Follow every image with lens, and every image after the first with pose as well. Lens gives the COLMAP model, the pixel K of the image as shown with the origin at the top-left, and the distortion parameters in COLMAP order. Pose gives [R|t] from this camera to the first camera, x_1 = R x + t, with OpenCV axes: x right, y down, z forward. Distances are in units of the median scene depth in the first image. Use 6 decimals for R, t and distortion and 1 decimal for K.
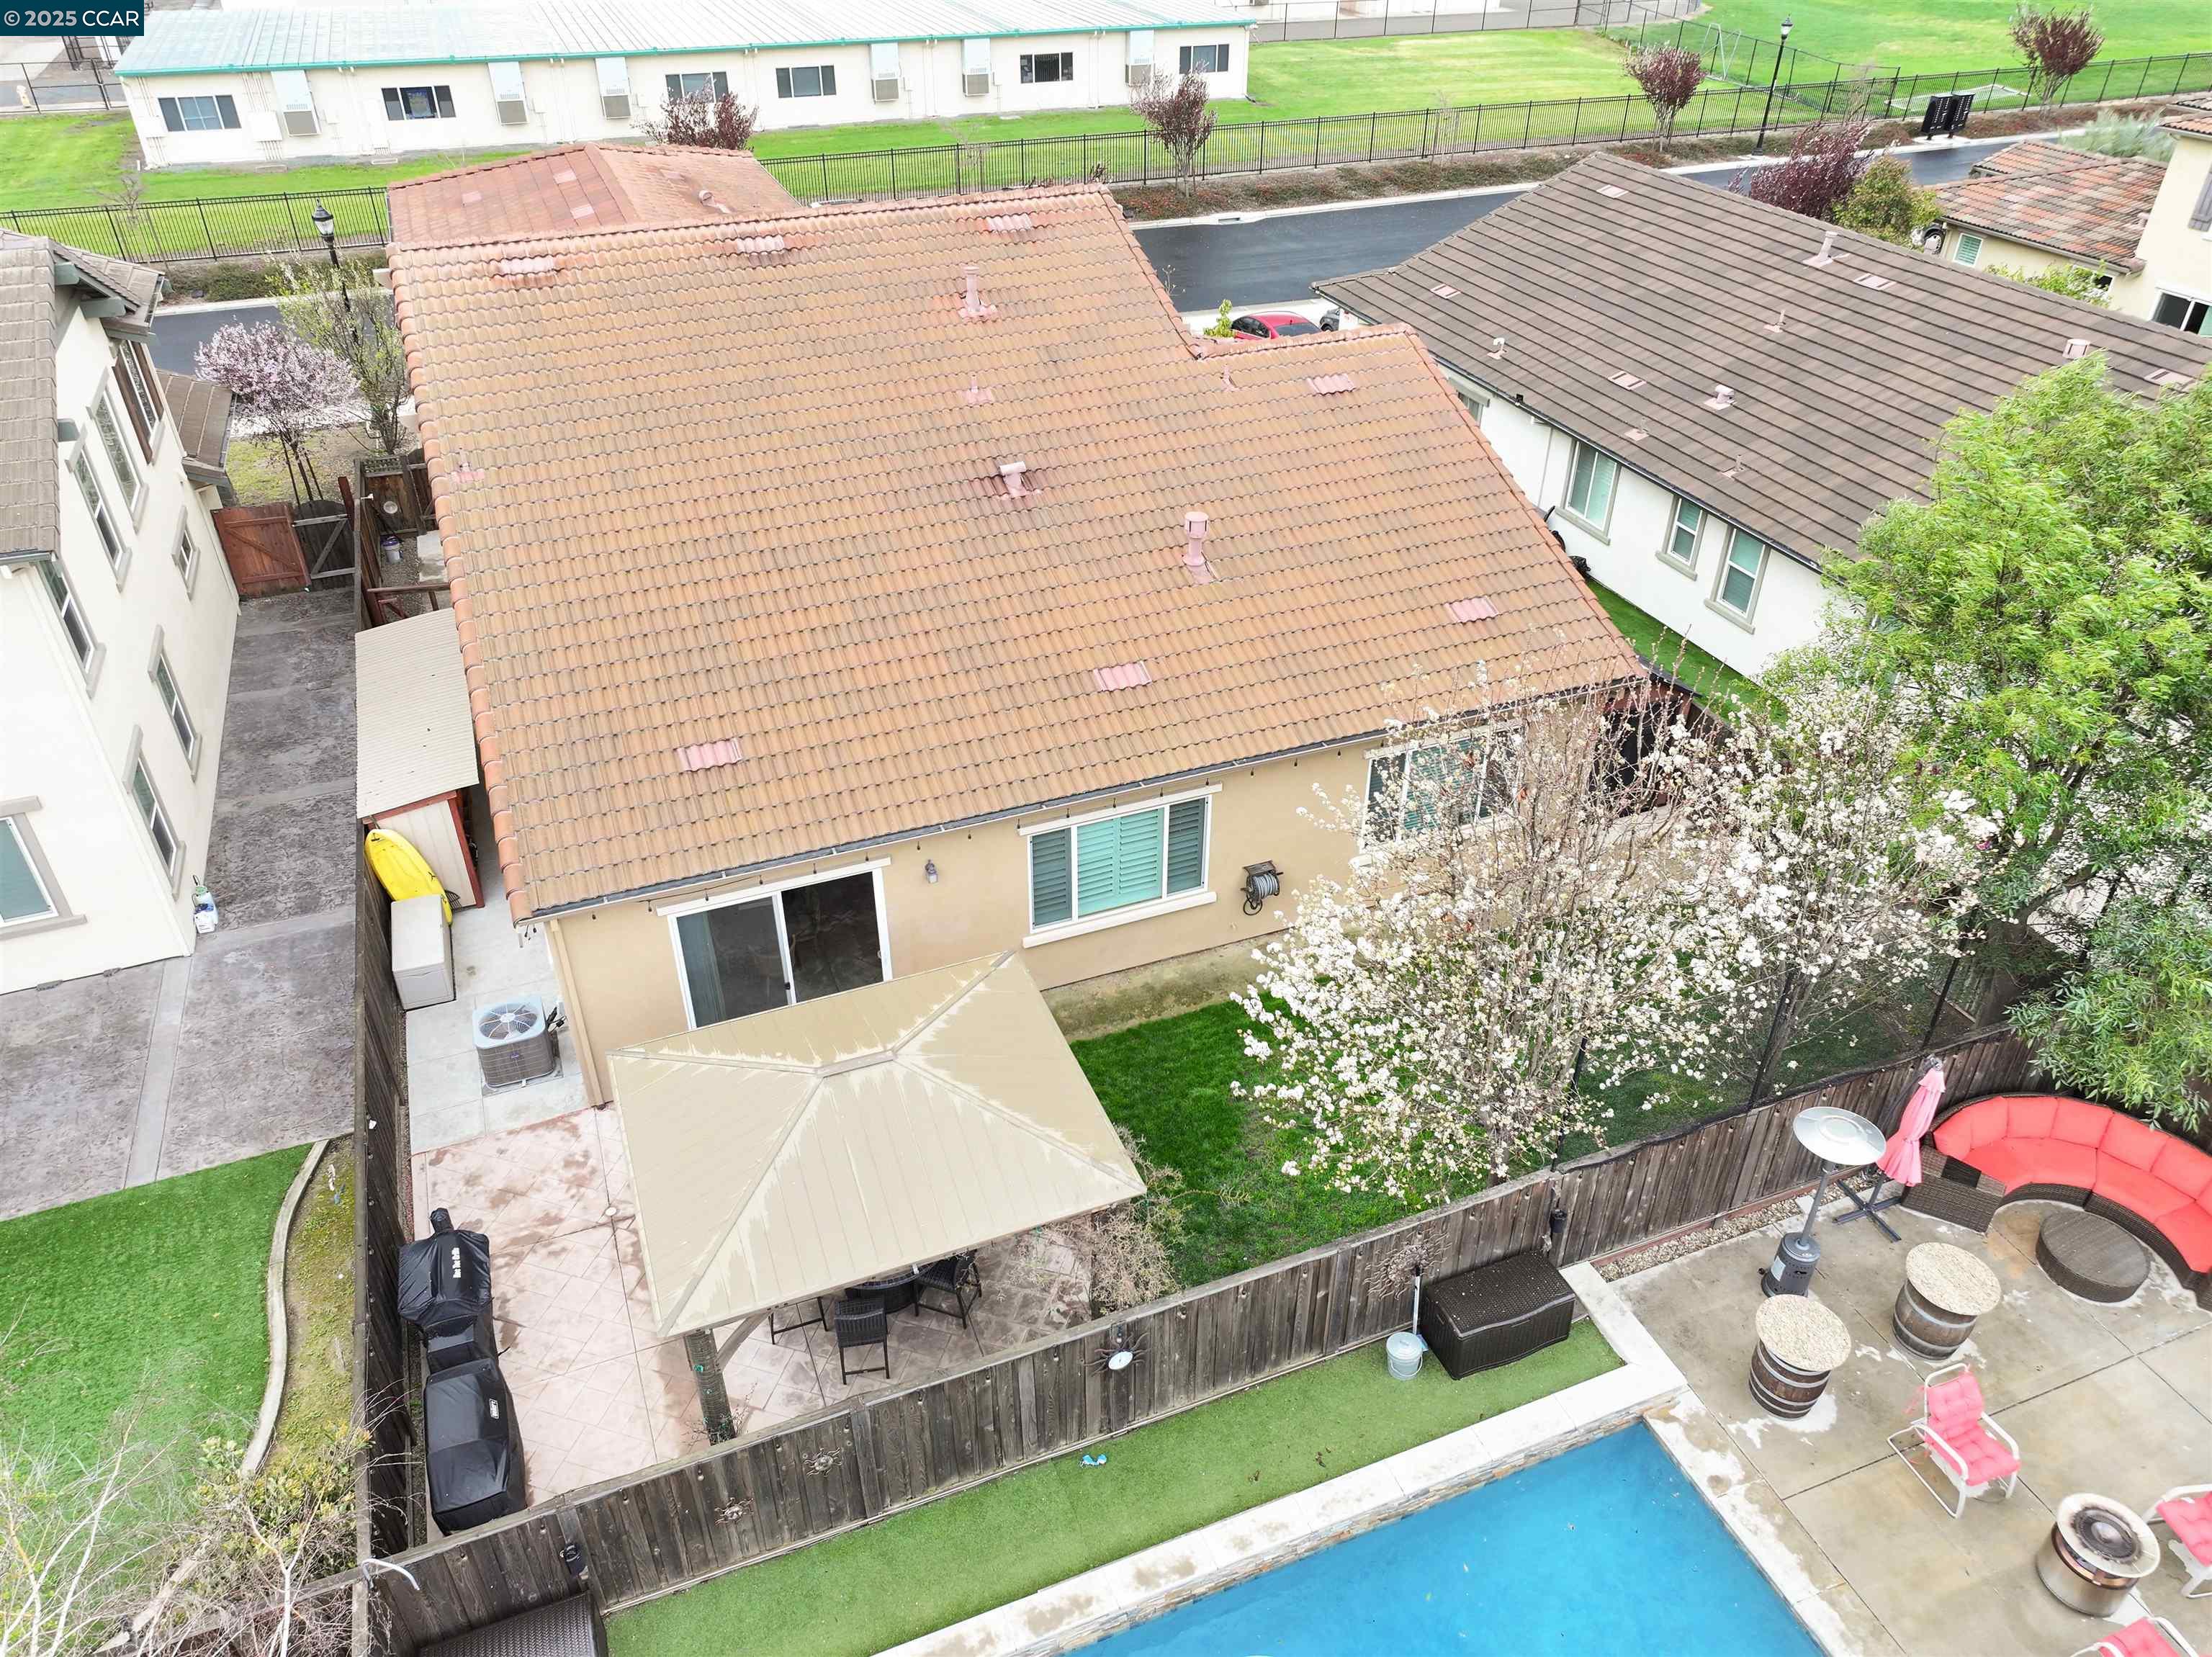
lens RADIAL K [[1559.4, 0, 1107.8], [0, 1559.4, 828.0], [0, 0, 1]] dist [-0.003872, -0.000625]
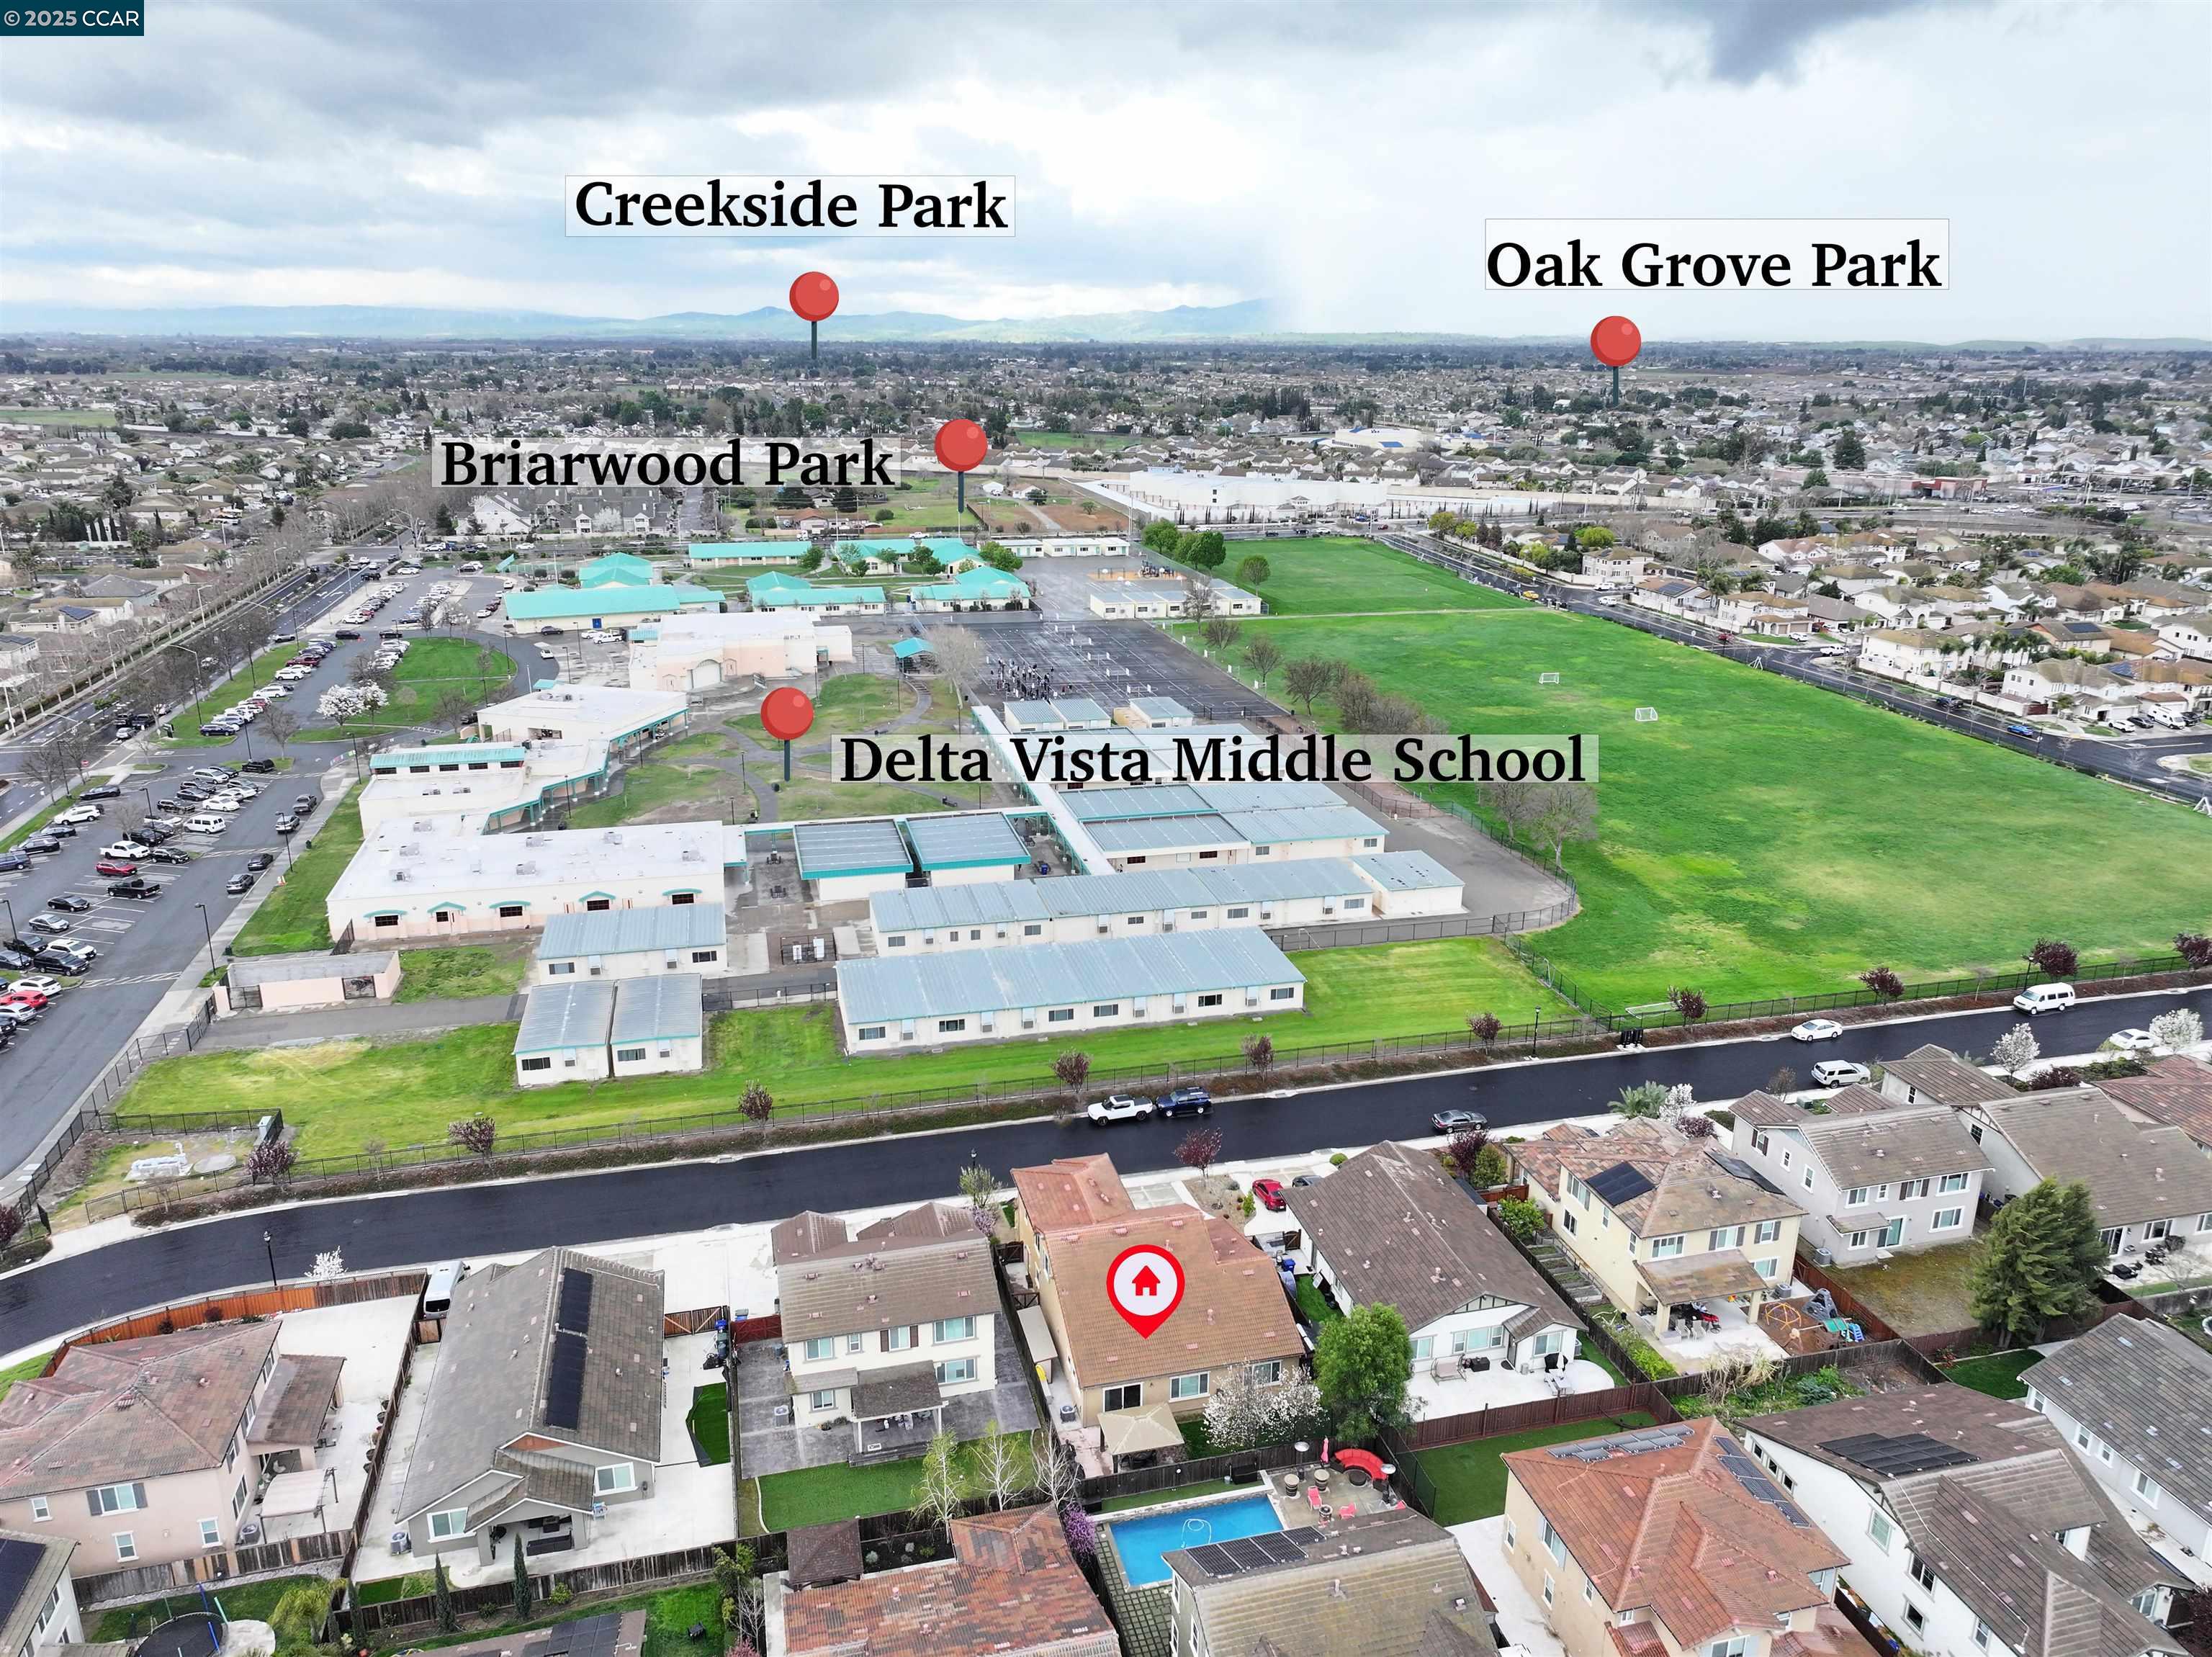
lens RADIAL K [[1559.4, 0, 1105.5], [0, 1559.4, 830.5], [0, 0, 1]] dist [-0.003872, -0.000625]
pose [[0.990991, 0.042097, -0.127143, 0.299098], [-0.076967, 0.955908, -0.283402, -0.240749], [0.109607, 0.290635, 0.950536, -4.236364]]
